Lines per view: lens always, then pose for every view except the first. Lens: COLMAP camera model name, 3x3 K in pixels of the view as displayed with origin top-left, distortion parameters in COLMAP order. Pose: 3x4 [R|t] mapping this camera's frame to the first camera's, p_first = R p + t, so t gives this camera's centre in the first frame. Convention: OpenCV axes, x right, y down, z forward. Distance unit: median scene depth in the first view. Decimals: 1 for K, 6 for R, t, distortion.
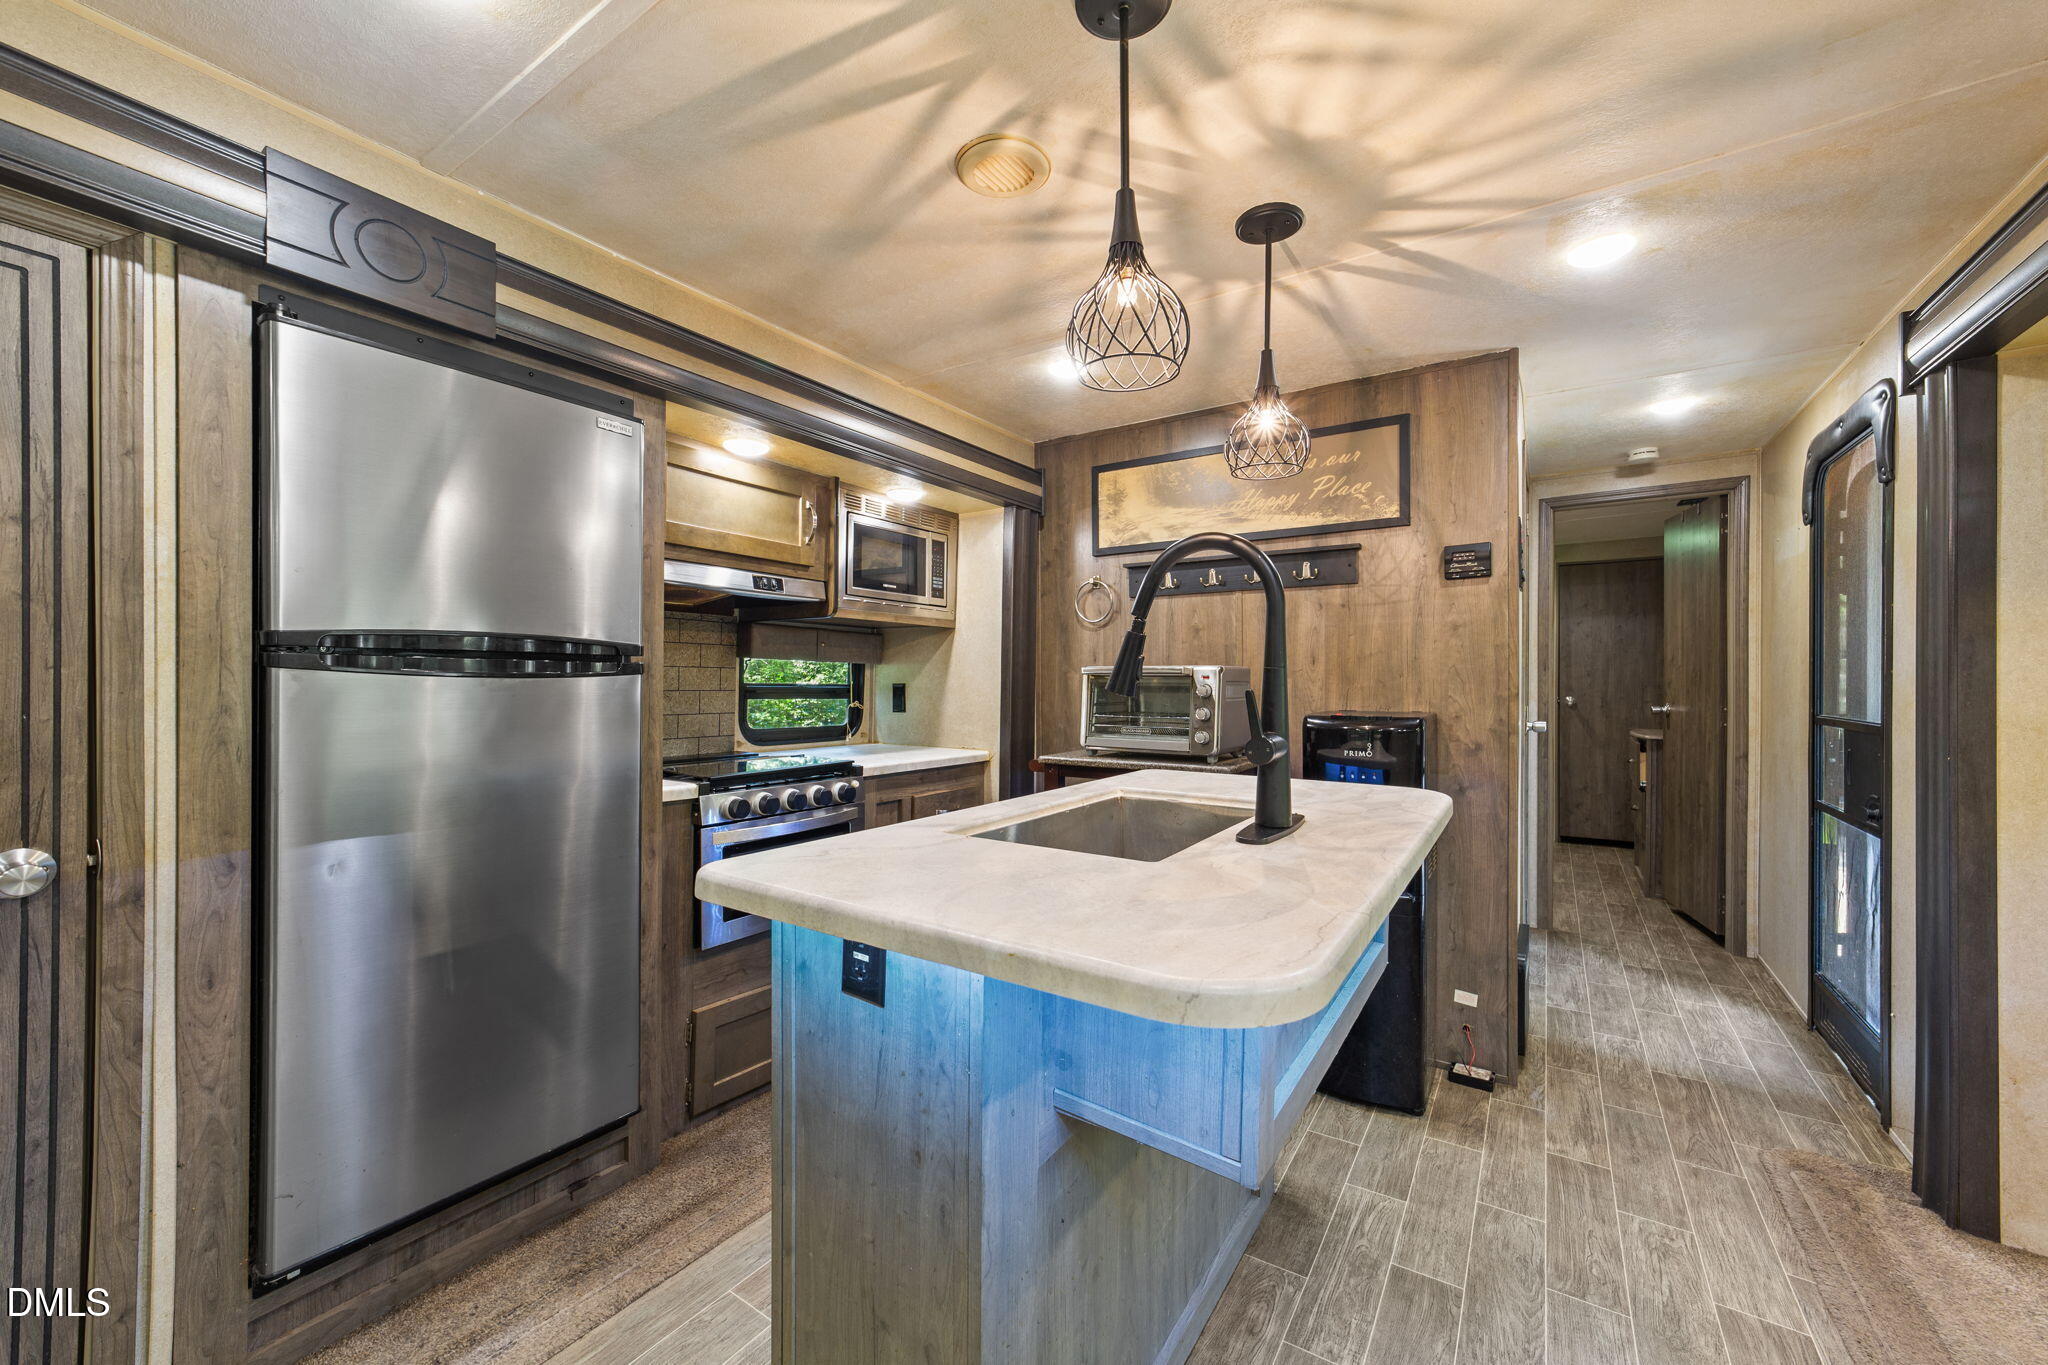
lens RADIAL K [[783.3, 0, 1024.0], [0, 783.3, 682.5], [0, 0, 1]] dist [-0.016059, 0.008248]
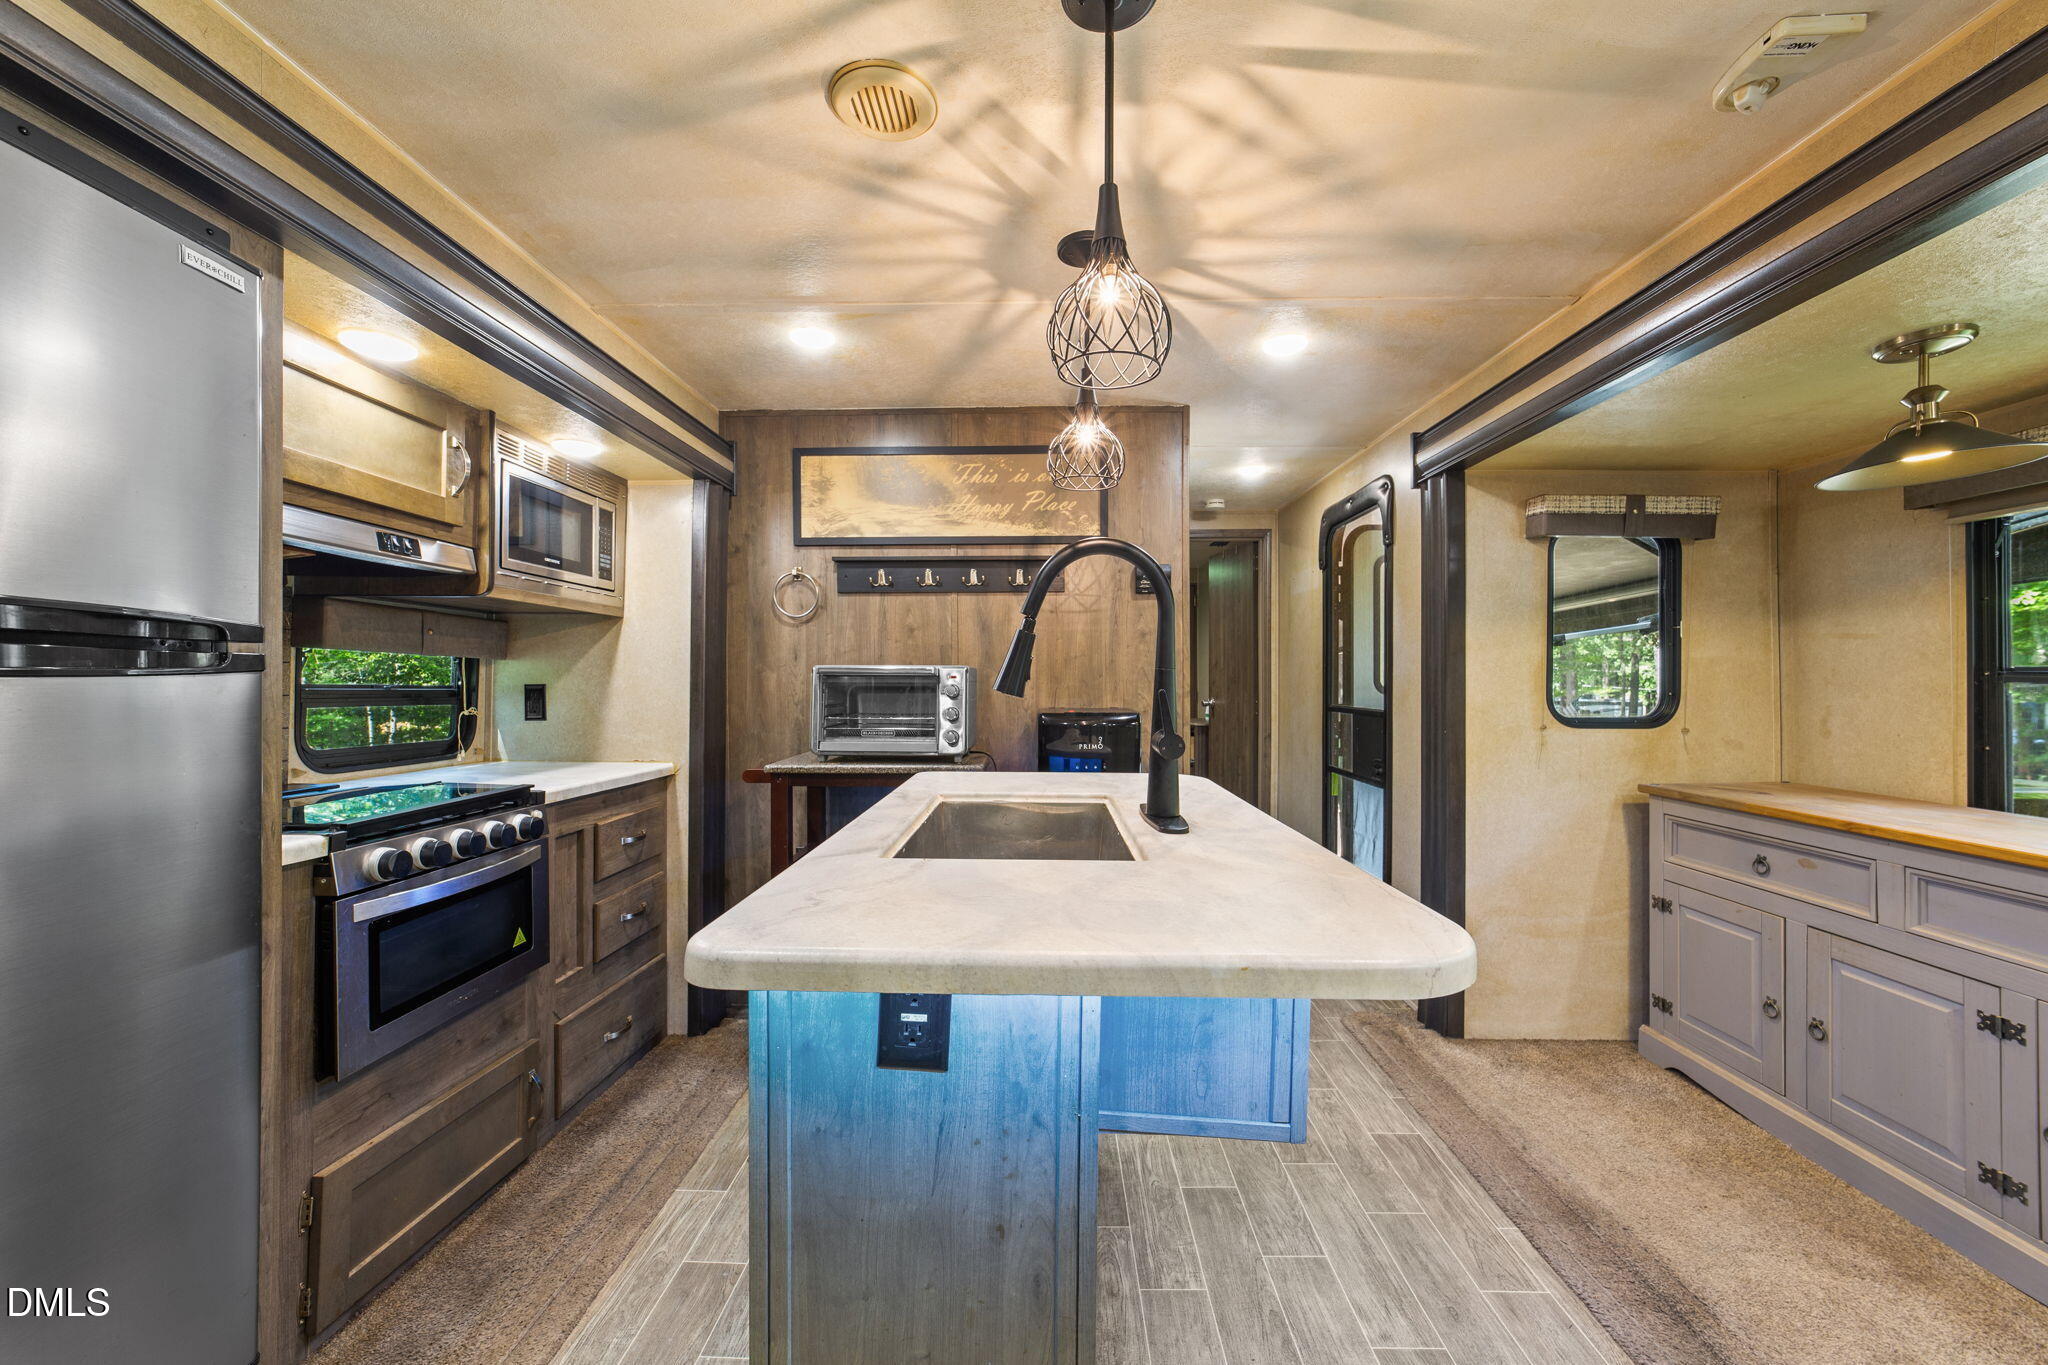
lens RADIAL K [[783.1, 0, 1025.2], [0, 783.1, 685.4], [0, 0, 1]] dist [-0.015875, 0.008173]
pose [[0.848431, -0.003694, 0.529293, -0.213736], [0.001307, 0.999987, 0.004884, -0.000932], [-0.529304, -0.003452, 0.848425, 0.095323]]
